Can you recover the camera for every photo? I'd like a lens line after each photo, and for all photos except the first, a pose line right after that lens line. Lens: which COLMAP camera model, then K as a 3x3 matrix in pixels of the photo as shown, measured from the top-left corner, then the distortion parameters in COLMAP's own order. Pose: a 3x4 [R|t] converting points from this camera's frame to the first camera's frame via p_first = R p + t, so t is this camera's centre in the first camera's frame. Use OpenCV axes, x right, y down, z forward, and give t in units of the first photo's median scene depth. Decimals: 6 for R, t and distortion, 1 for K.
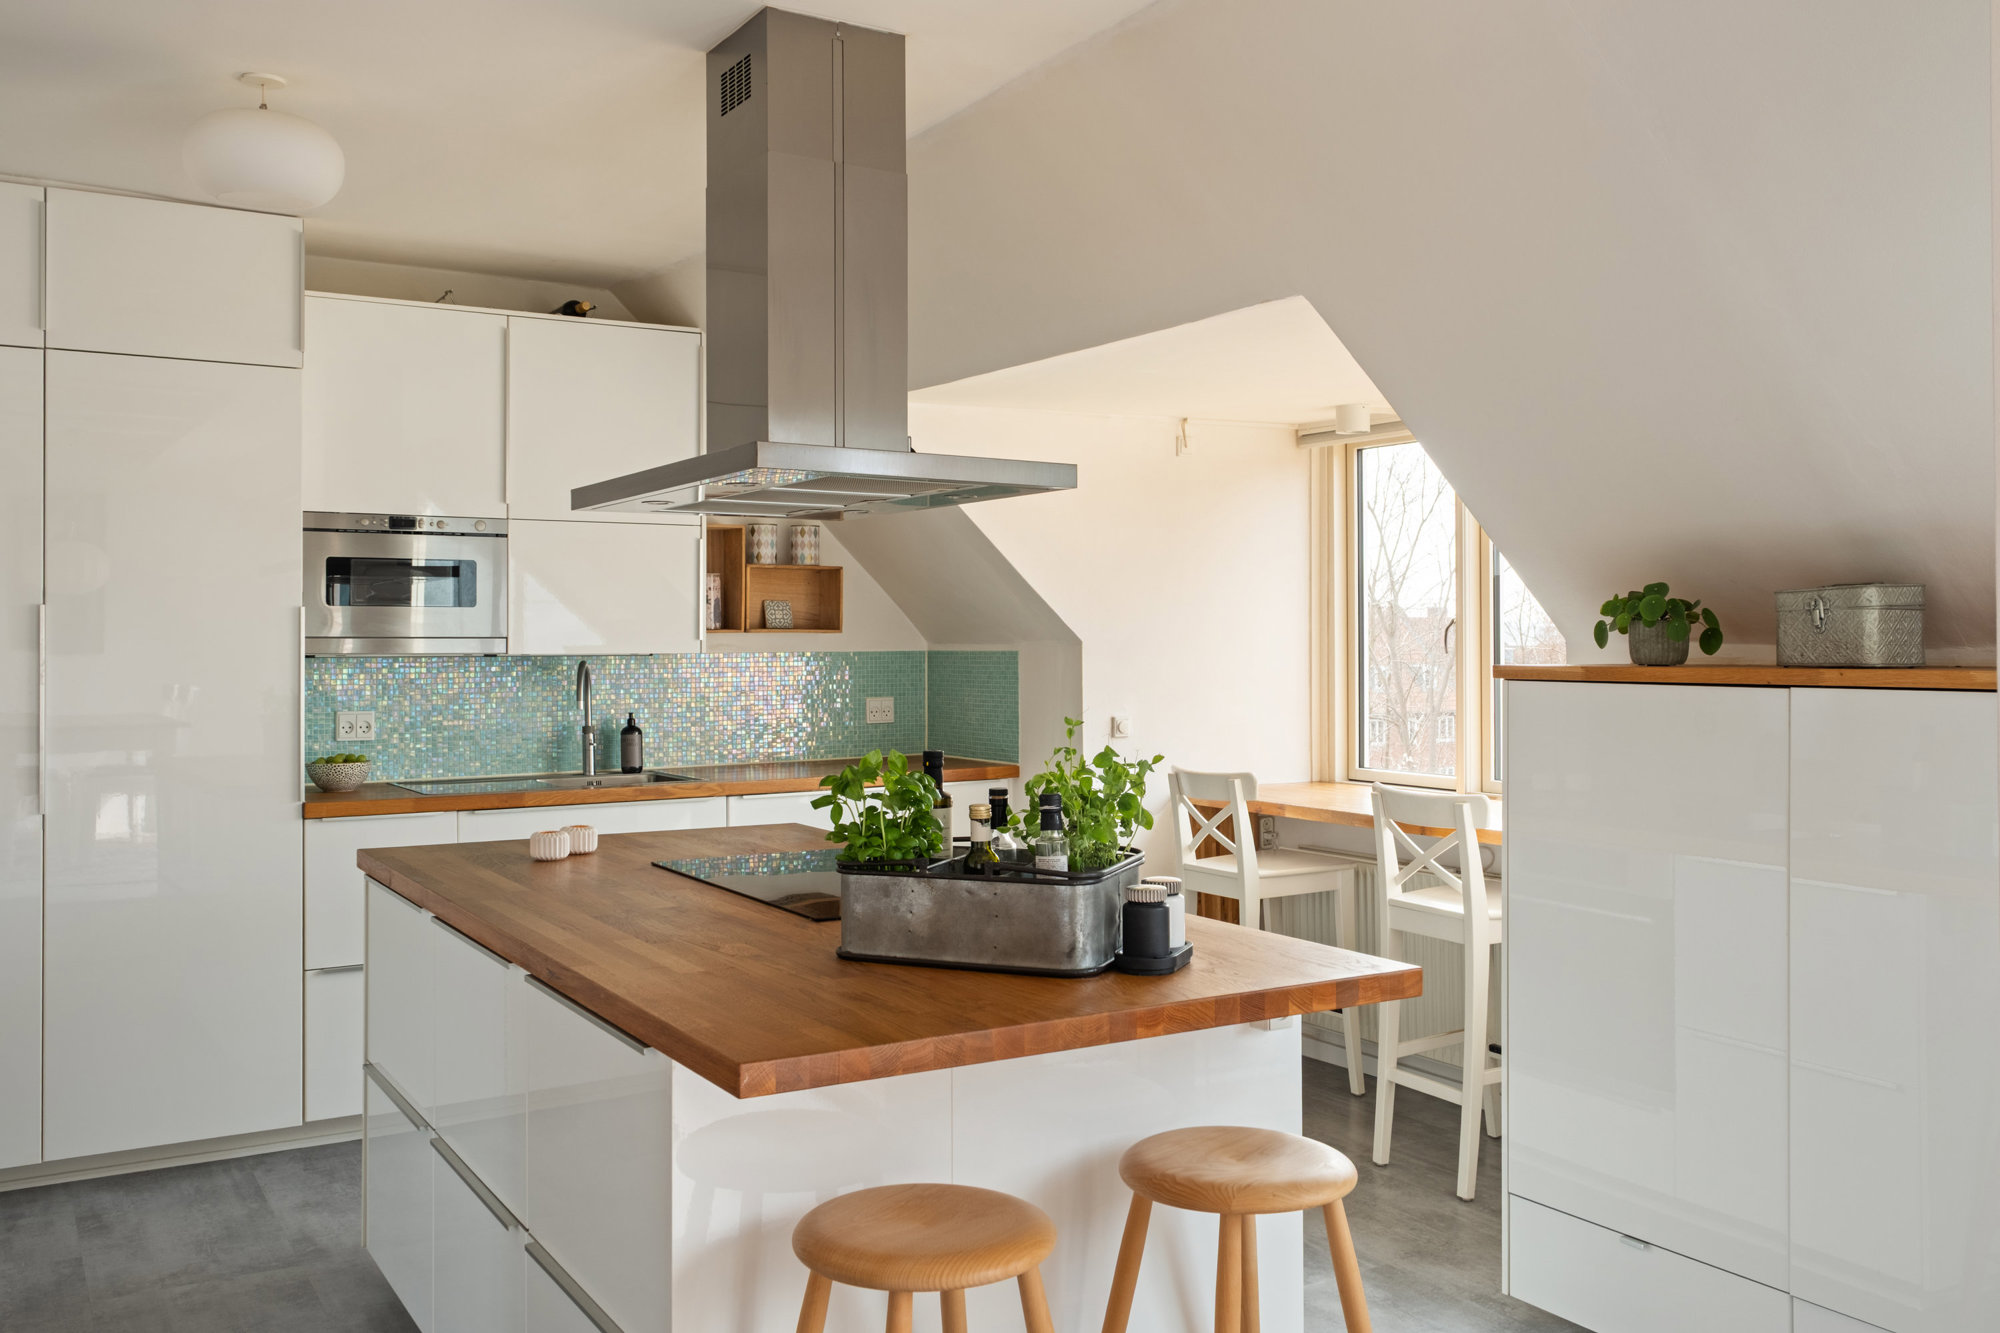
lens RADIAL K [[1674.9, 0, 966.5], [0, 1674.9, 637.1], [0, 0, 1]] dist [-0.007744, 0.022358]
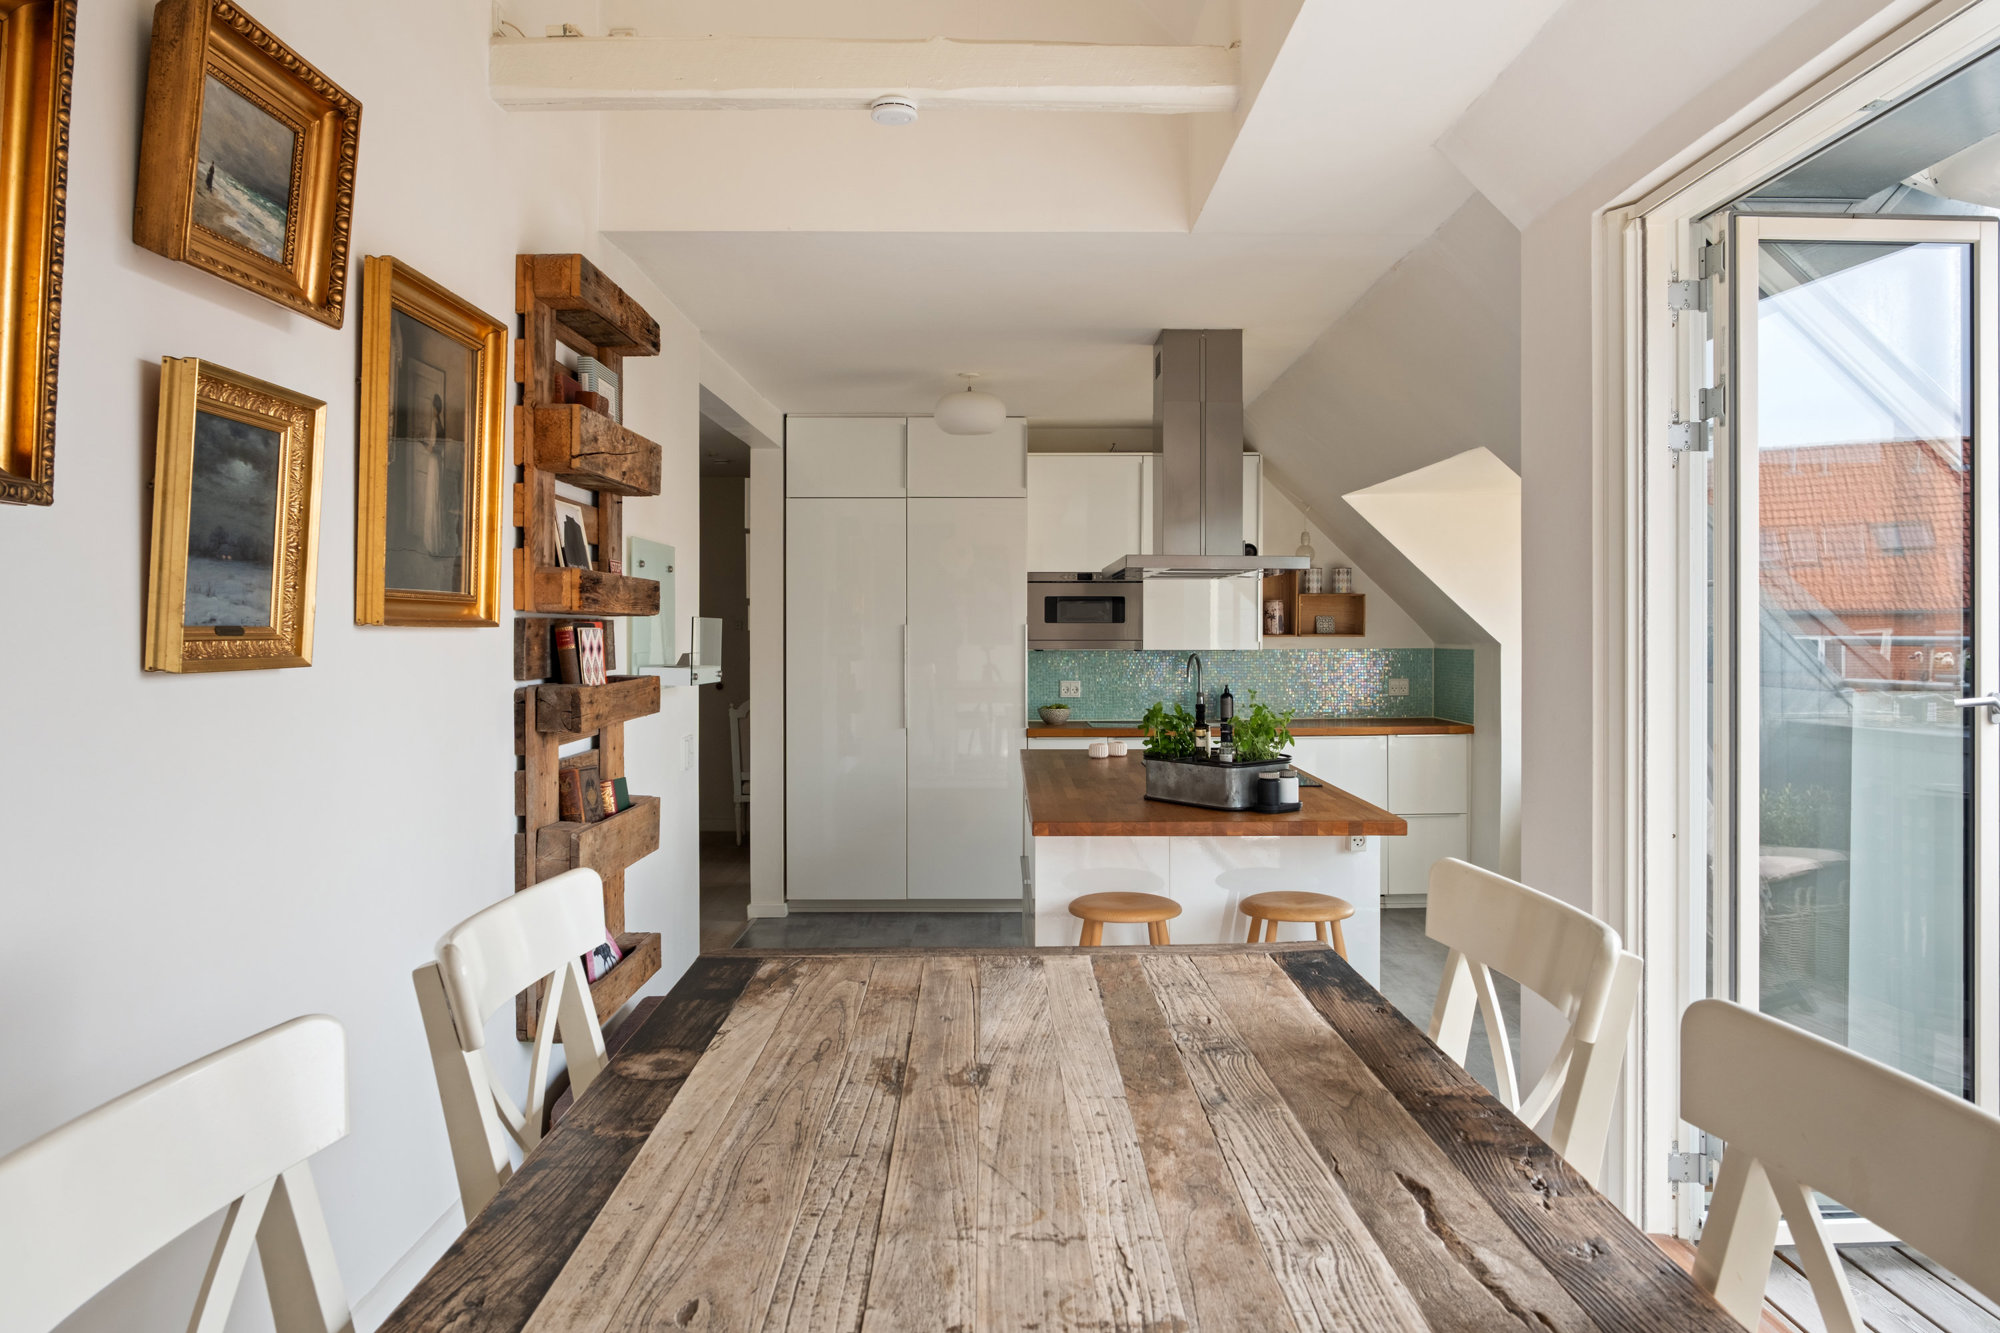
lens RADIAL K [[1381.0, 0, 1007.6], [0, 1381.0, 656.8], [0, 0, 1]] dist [-0.011853, -0.001553]
pose [[0.856873, 0.010965, -0.515412, 0.375633], [0.001134, 0.999731, 0.023154, -0.017429], [0.515527, -0.020425, 0.856630, -0.332326]]
